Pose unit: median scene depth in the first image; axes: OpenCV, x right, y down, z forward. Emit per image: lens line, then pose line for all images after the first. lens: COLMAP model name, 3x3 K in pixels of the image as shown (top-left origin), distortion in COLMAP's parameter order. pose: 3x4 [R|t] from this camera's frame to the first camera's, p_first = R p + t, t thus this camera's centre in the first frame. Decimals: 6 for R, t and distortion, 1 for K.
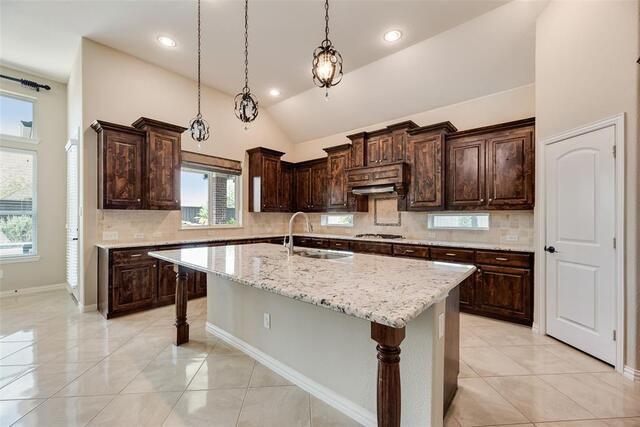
lens RADIAL K [[259.6, 0, 315.6], [0, 259.6, 218.1], [0, 0, 1]] dist [0.005181, -0.000751]
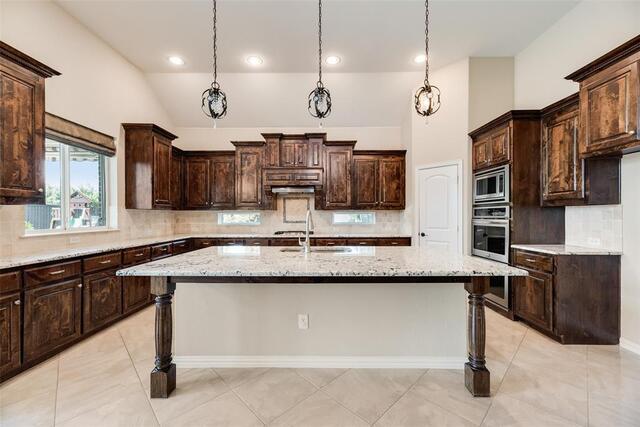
lens RADIAL K [[259.6, 0, 319.0], [0, 259.6, 217.0], [0, 0, 1]] dist [0.005181, -0.000751]
pose [[0.760863, -0.008342, 0.648859, -0.378142], [0.006084, 0.999965, 0.005722, -0.001307], [-0.648884, -0.000406, 0.760887, 0.108823]]
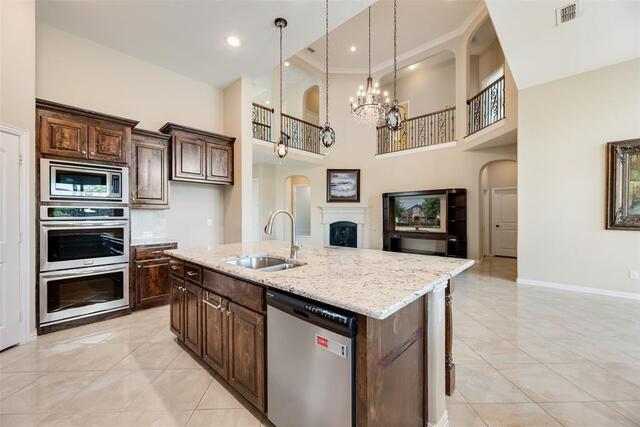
lens RADIAL K [[259.6, 0, 315.3], [0, 259.6, 215.0], [0, 0, 1]] dist [0.005181, -0.000751]
pose [[-0.999104, 0.002453, 0.042248, -0.103258], [0.002535, 0.999995, 0.001880, -0.001827], [-0.042243, 0.001985, -0.999105, 1.004903]]
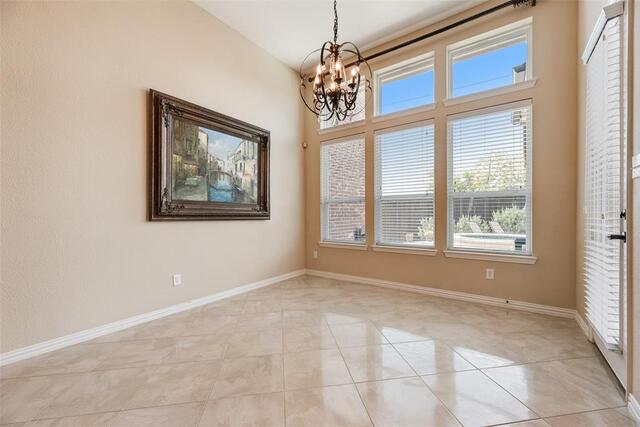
lens RADIAL K [[259.6, 0, 320.7], [0, 259.6, 218.4], [0, 0, 1]] dist [0.005181, -0.000751]
pose [[0.089913, 0.015805, -0.995824, -0.445293], [0.000669, 0.999873, 0.015929, 0.037439], [0.995949, -0.002099, 0.089891, 0.394707]]
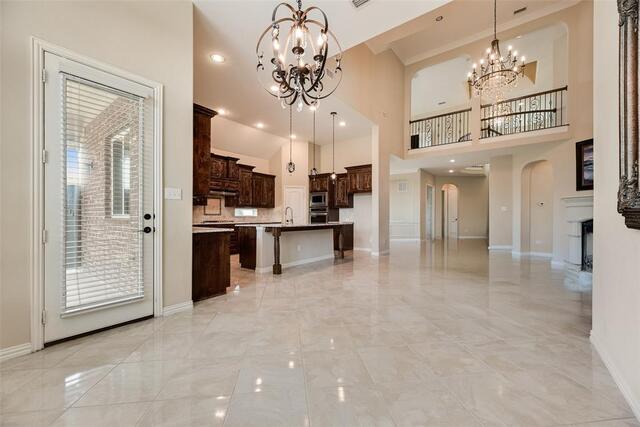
lens RADIAL K [[259.6, 0, 323.1], [0, 259.6, 216.2], [0, 0, 1]] dist [0.005181, -0.000751]
pose [[-0.067930, -0.000130, 0.997690, -1.382173], [0.002118, 0.999998, 0.000275, 0.037020], [-0.997688, 0.002132, -0.067930, 0.462888]]
